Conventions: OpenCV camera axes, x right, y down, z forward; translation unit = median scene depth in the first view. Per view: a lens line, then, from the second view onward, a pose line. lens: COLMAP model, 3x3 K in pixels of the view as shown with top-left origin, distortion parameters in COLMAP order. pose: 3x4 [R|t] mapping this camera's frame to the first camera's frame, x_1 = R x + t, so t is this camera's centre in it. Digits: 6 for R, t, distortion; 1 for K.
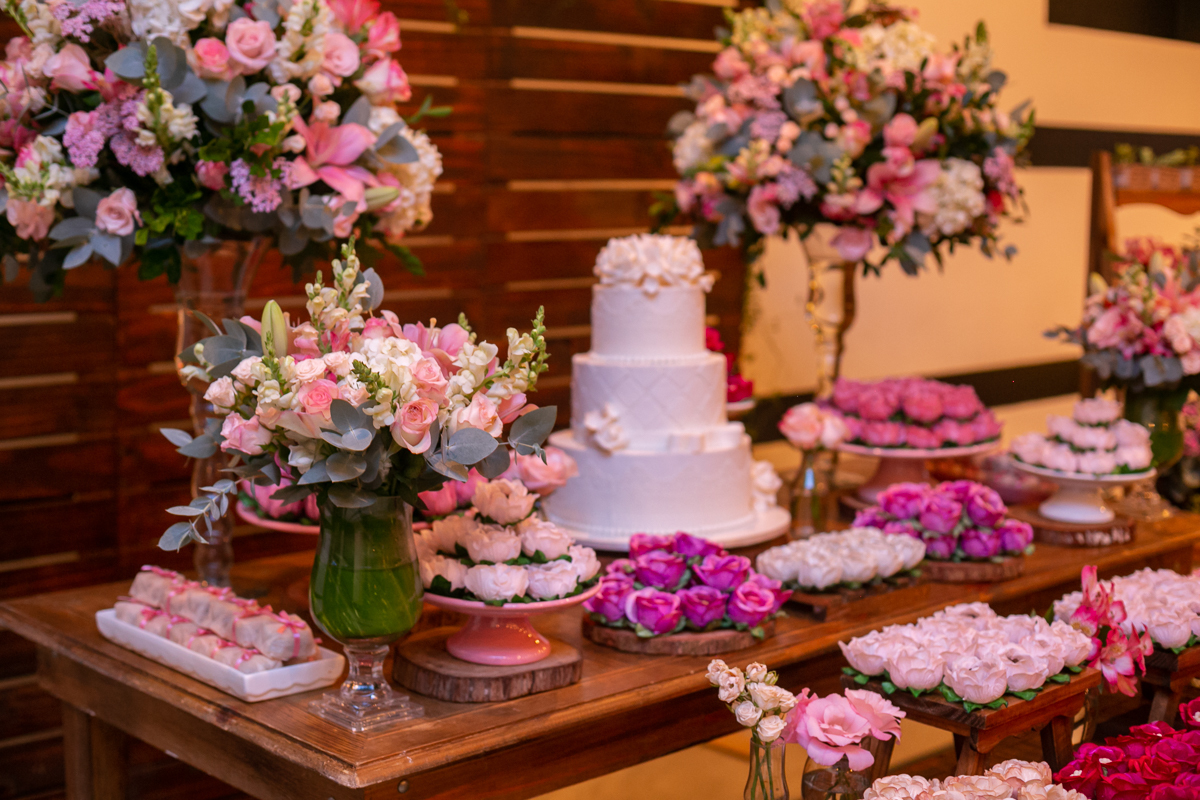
lens RADIAL K [[1884.2, 0, 600.0], [0, 1884.2, 400.0], [0, 0, 1]] dist [-0.012394, -0.046275]
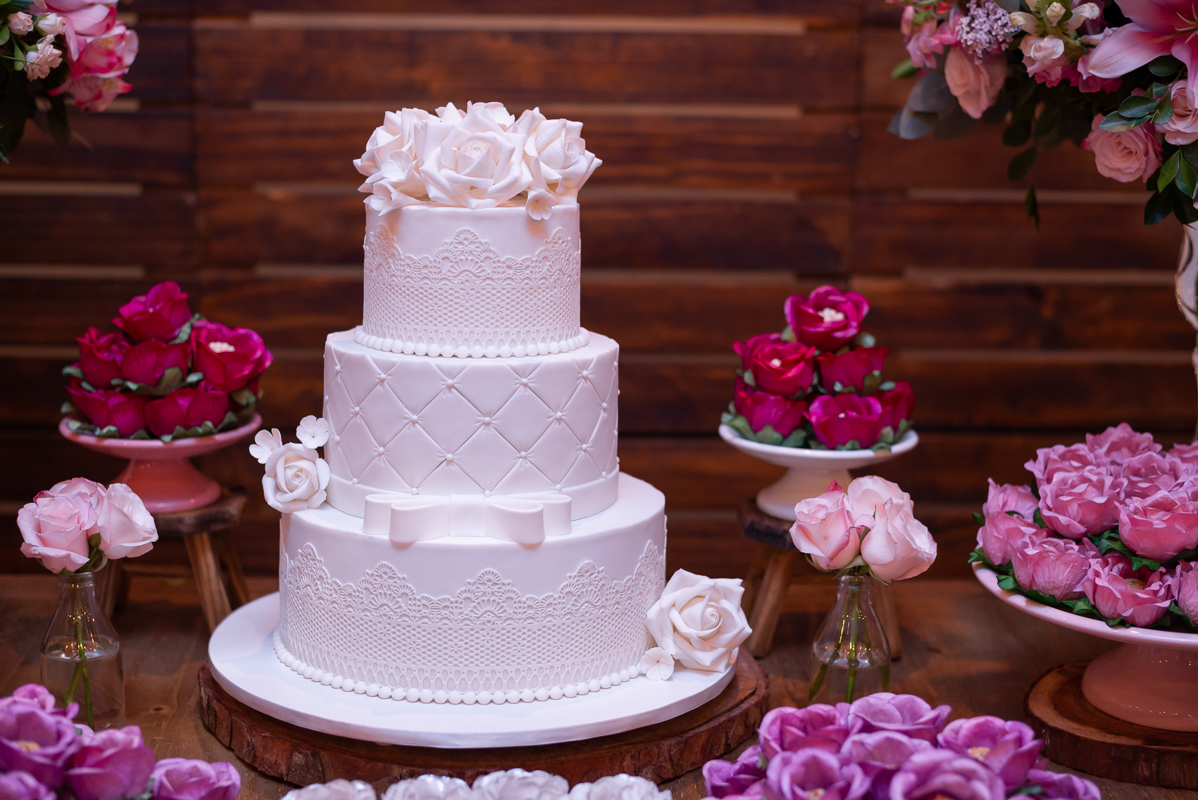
lens RADIAL K [[1881.1, 0, 599.0], [0, 1881.1, 400.0], [0, 0, 1]] dist [-0.012394, -0.046275]
pose [[0.740705, 0.141252, -0.656813, 0.396267], [-0.096501, 0.989879, 0.104053, -0.064249], [0.664863, -0.013690, 0.746840, 0.639945]]
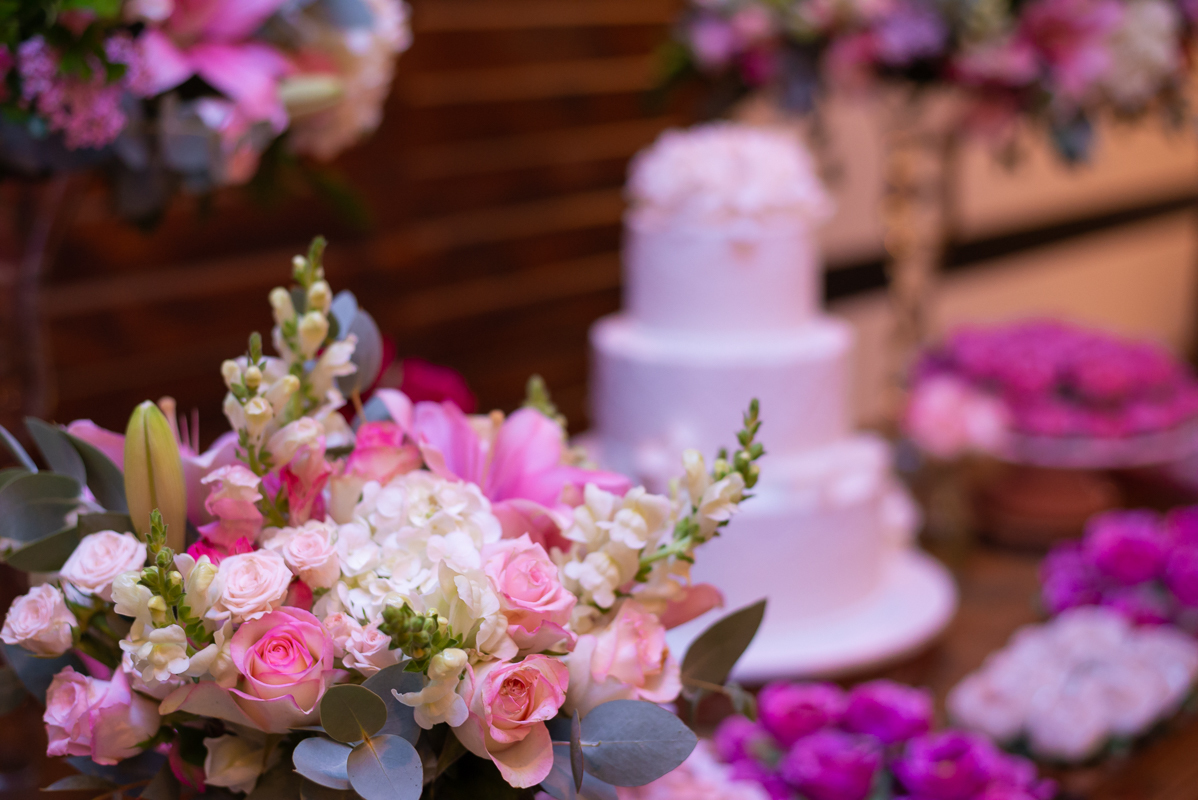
lens RADIAL K [[1881.1, 0, 599.0], [0, 1881.1, 400.0], [0, 0, 1]] dist [-0.012394, -0.046275]
pose [[0.991986, -0.025425, 0.123766, -0.092629], [0.010099, 0.992366, 0.122916, -0.079039], [-0.125946, -0.120681, 0.984669, 0.416378]]
